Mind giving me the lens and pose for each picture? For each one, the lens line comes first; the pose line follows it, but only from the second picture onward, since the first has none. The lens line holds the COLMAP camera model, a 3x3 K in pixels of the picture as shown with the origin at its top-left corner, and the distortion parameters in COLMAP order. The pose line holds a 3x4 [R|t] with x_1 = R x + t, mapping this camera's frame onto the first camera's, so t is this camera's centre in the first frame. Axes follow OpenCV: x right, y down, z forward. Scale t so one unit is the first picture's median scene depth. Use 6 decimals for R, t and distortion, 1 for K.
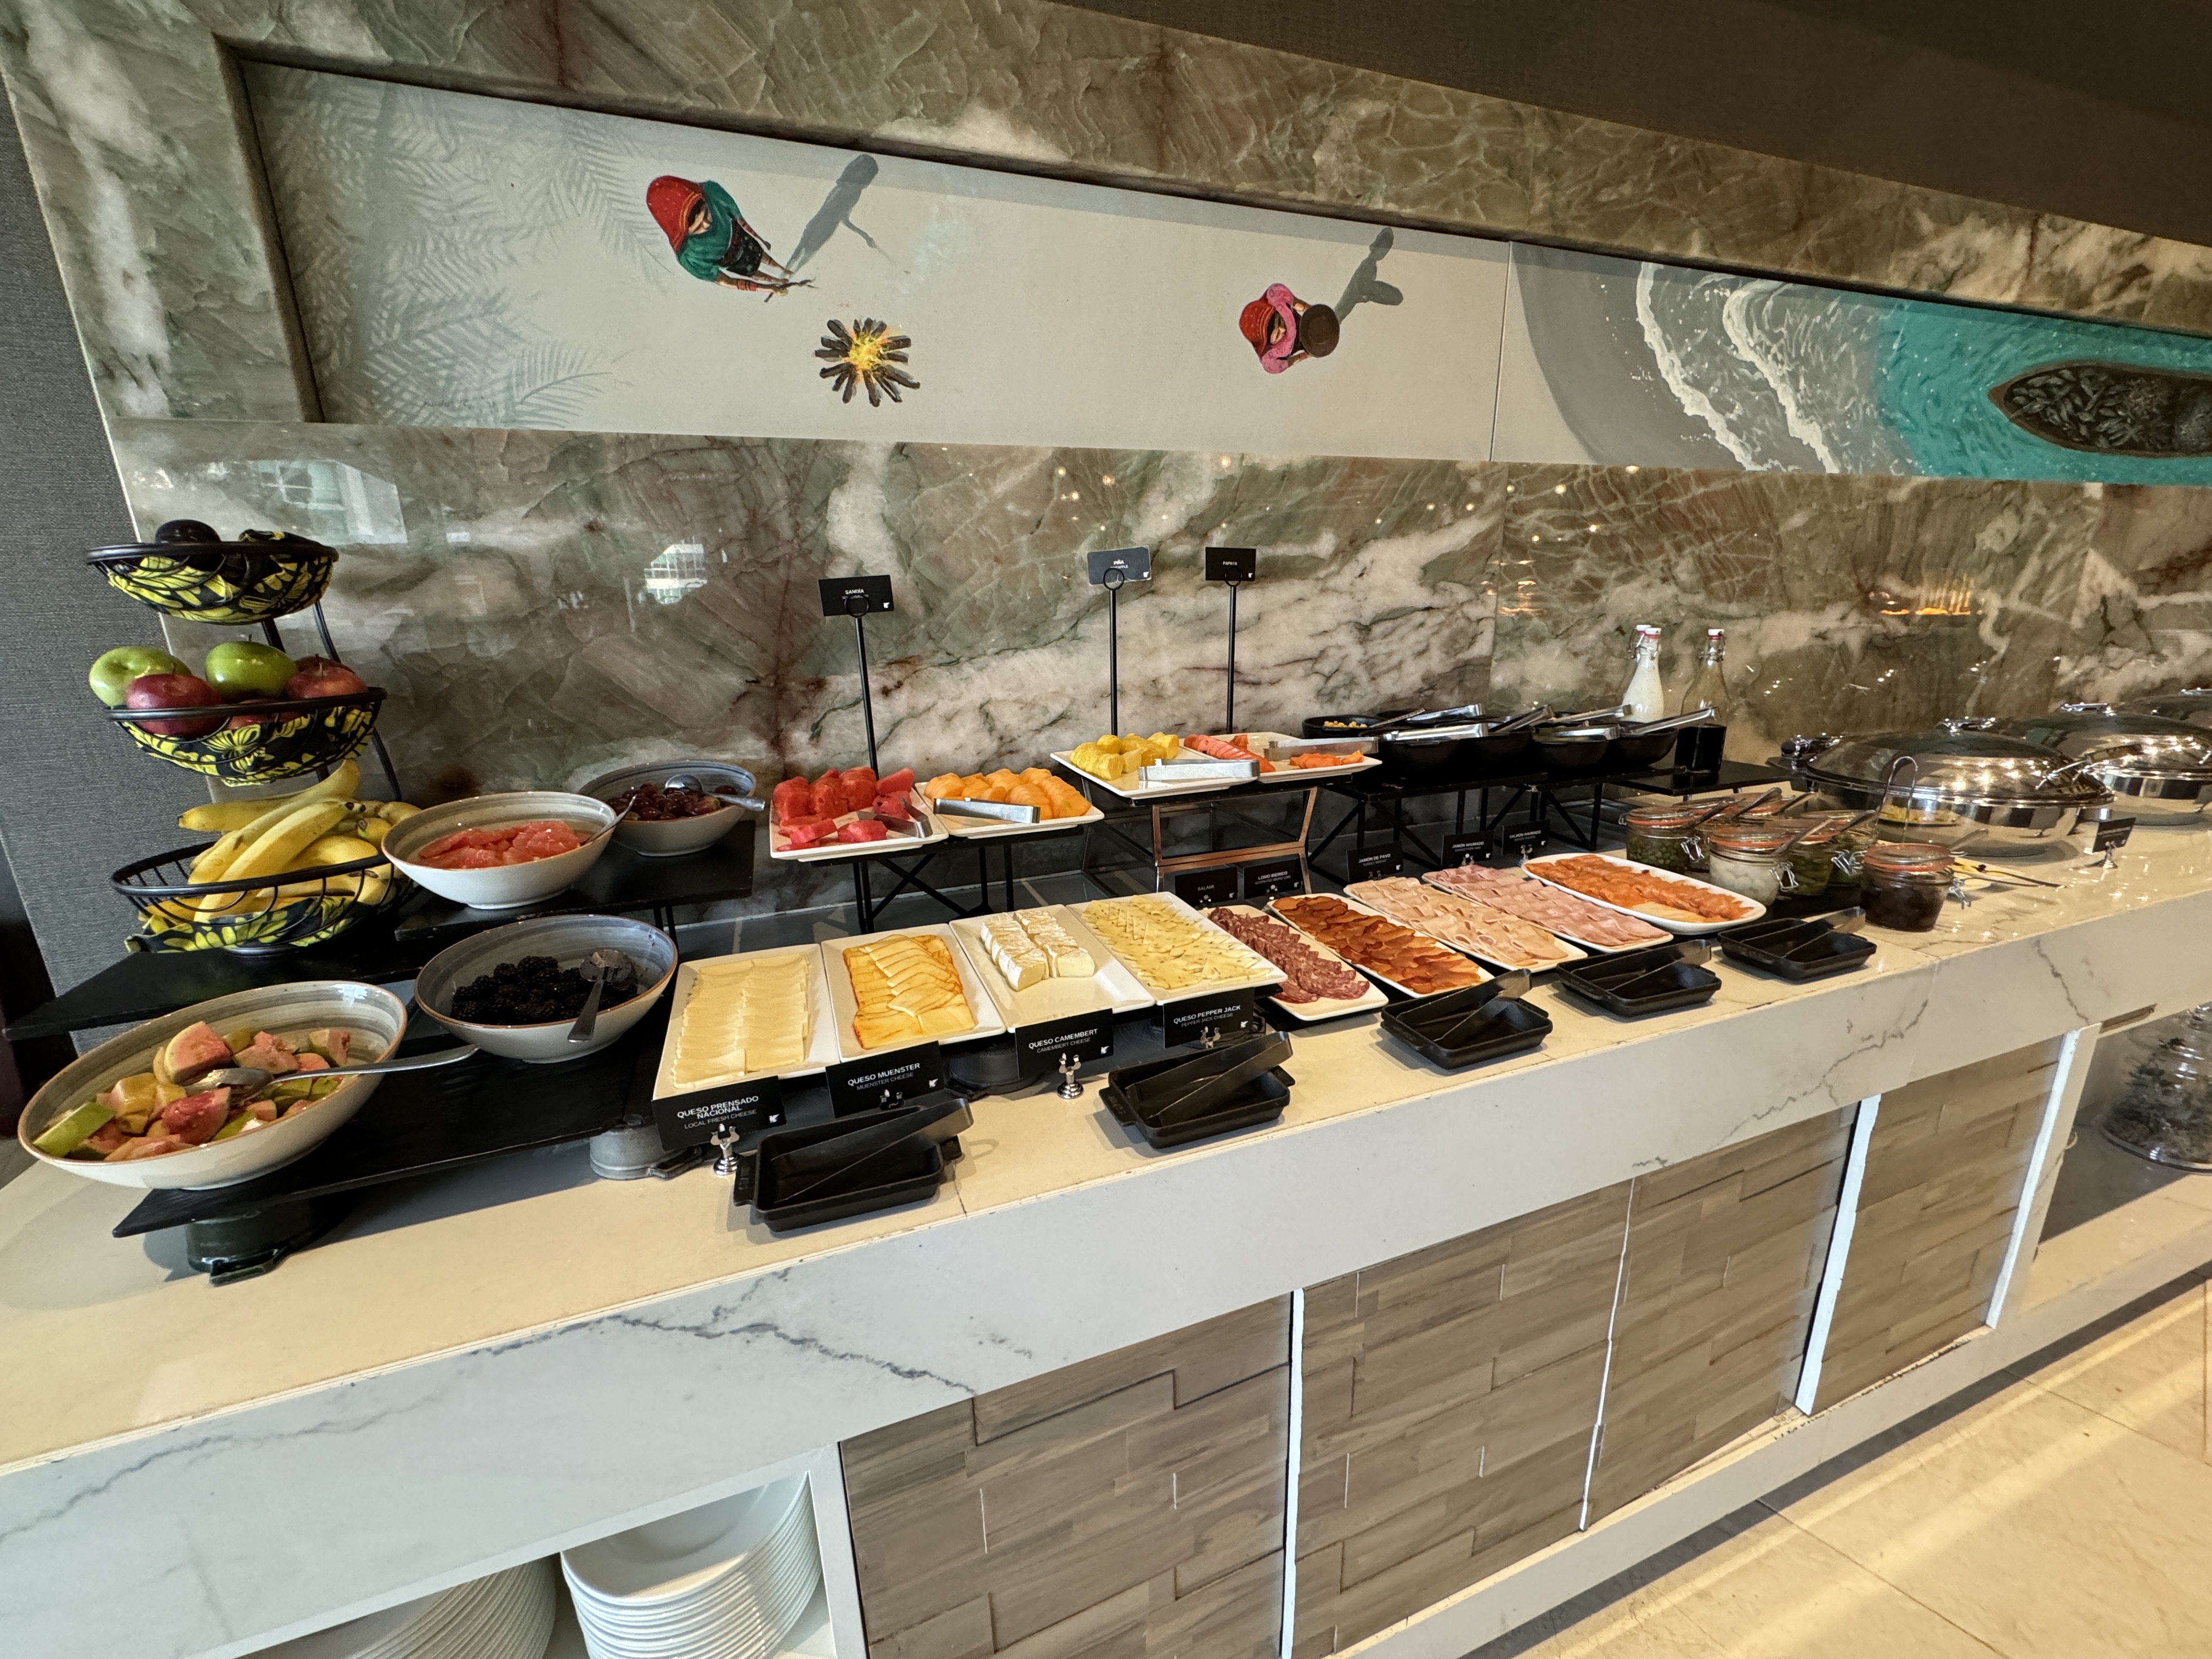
lens RADIAL K [[876.5, 0, 1105.7], [0, 876.5, 829.9], [0, 0, 1]] dist [-0.004338, 0.000298]
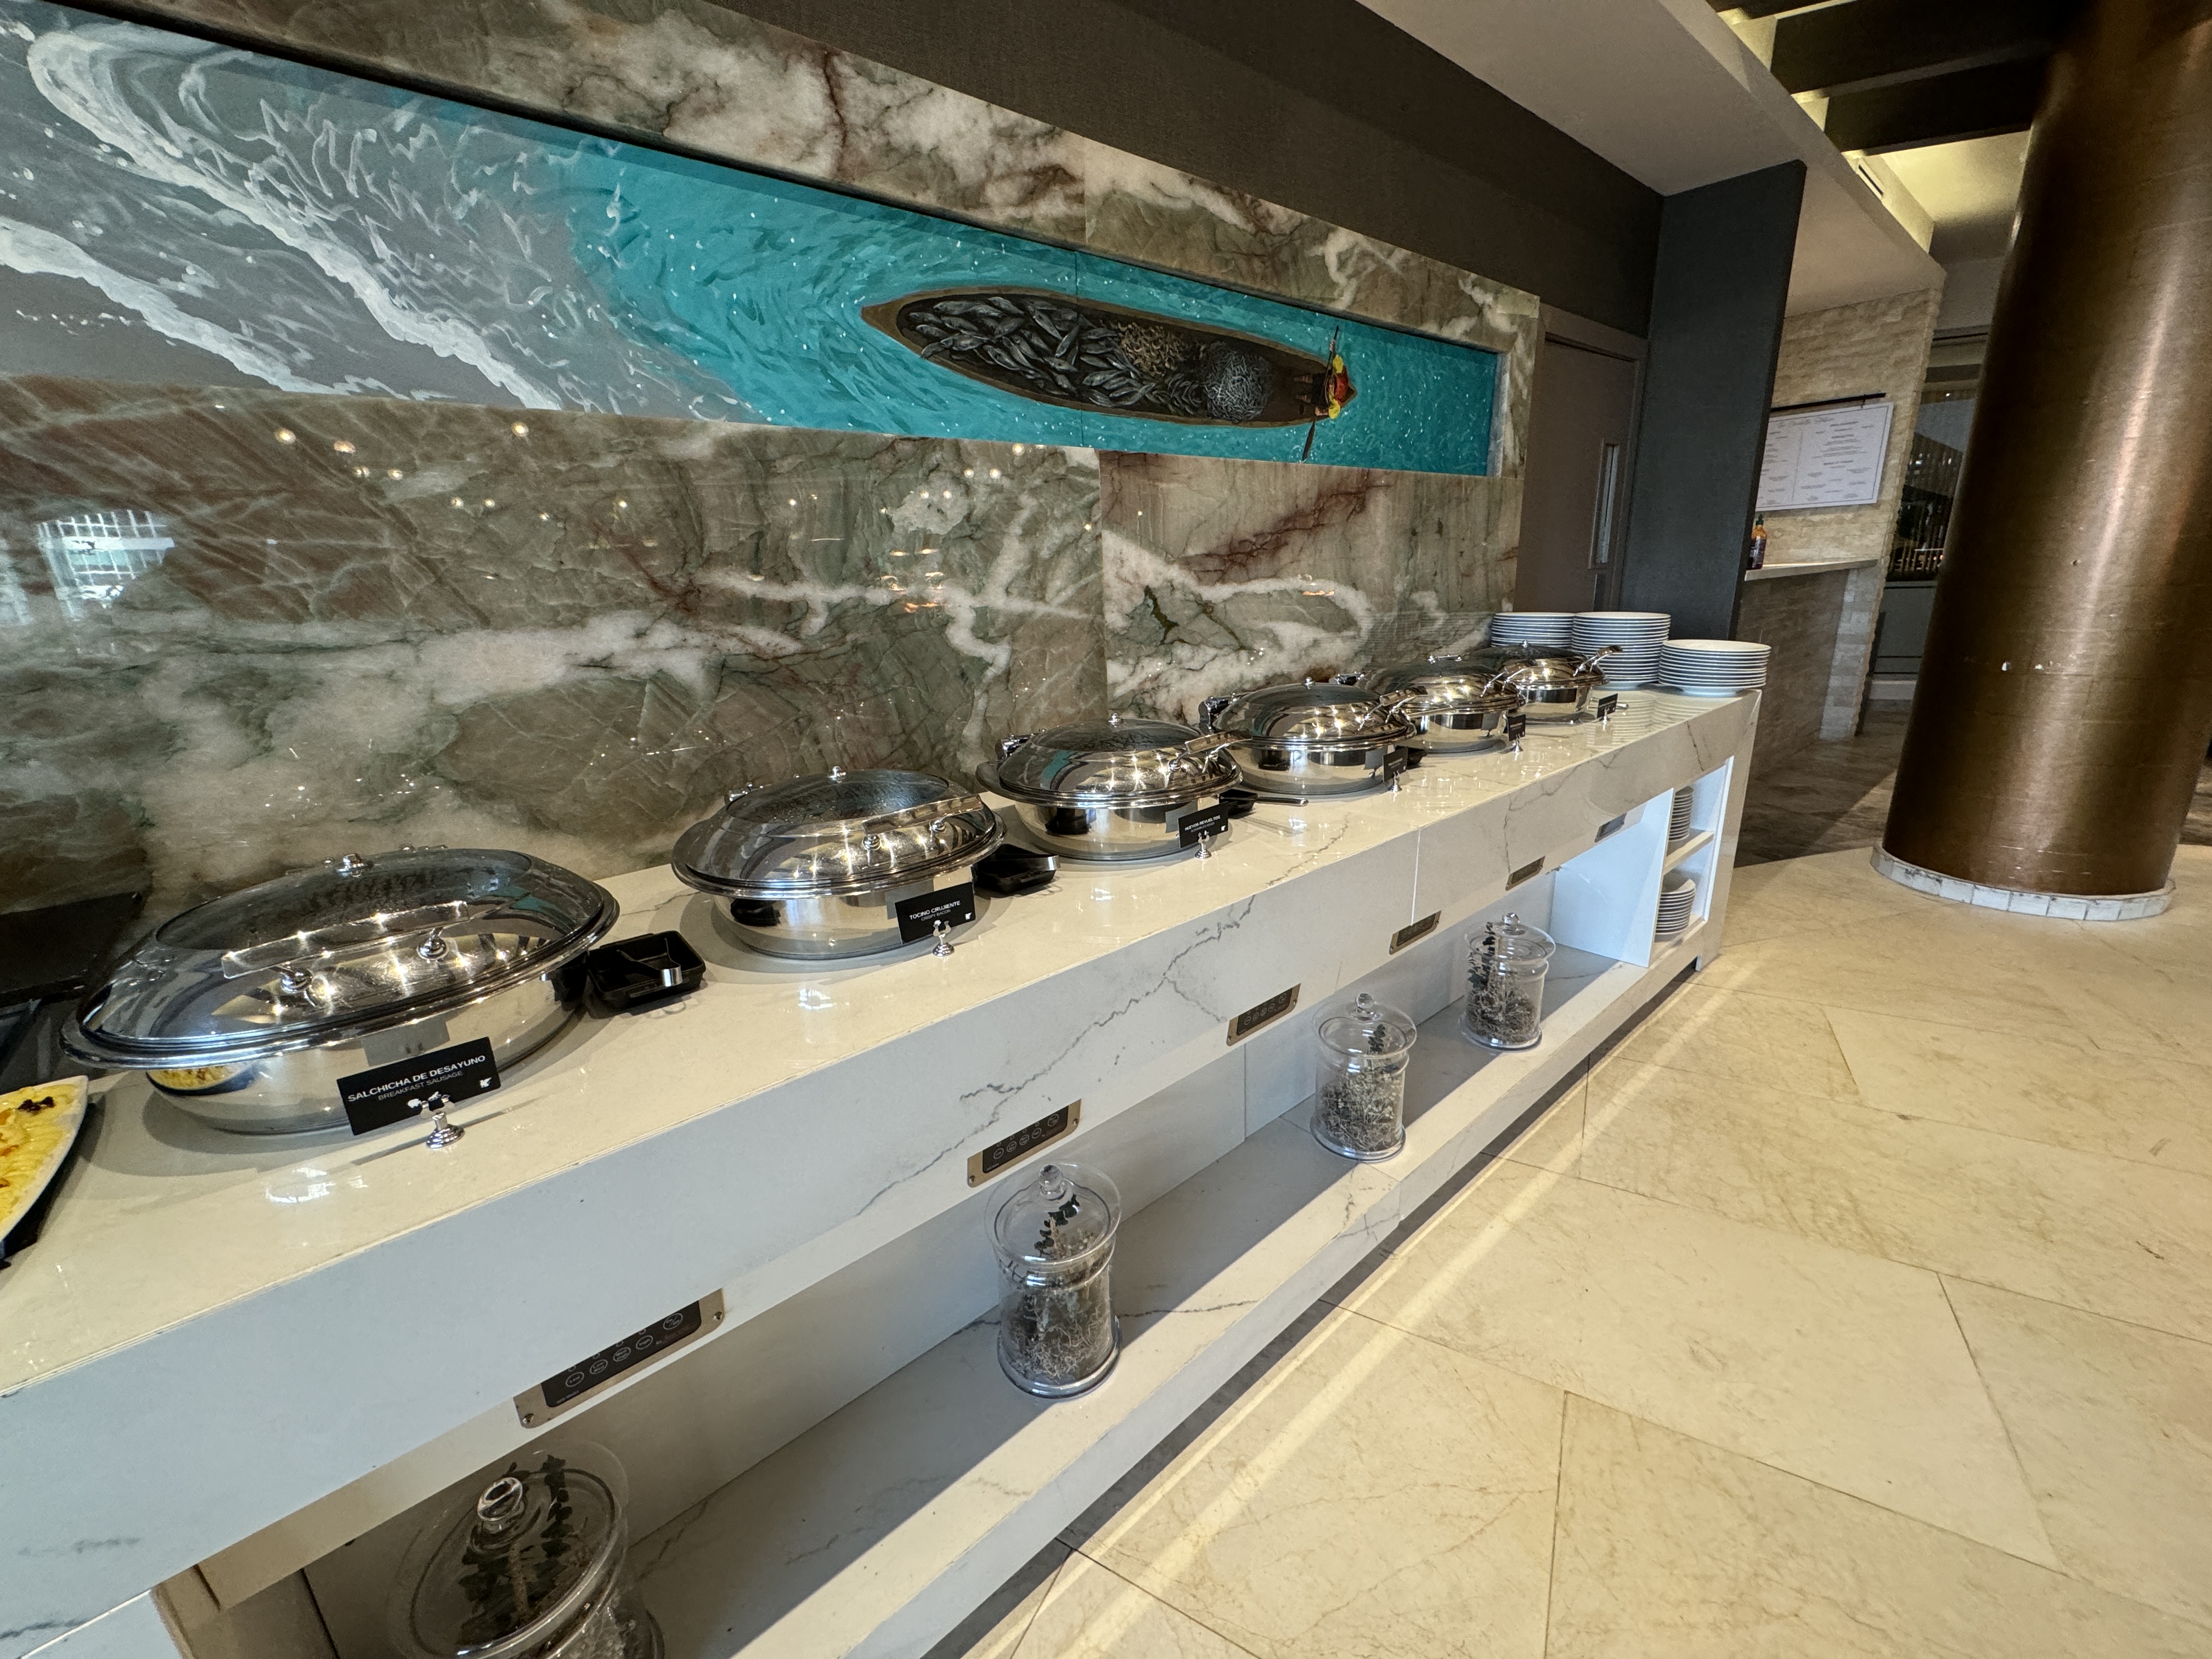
lens RADIAL K [[876.5, 0, 1107.9], [0, 876.5, 826.7], [0, 0, 1]] dist [-0.004338, 0.000298]
pose [[0.933320, -0.114425, 0.340325, 0.886209], [0.111986, 0.993346, 0.026873, -0.073554], [-0.341135, 0.013030, 0.939924, 0.249334]]
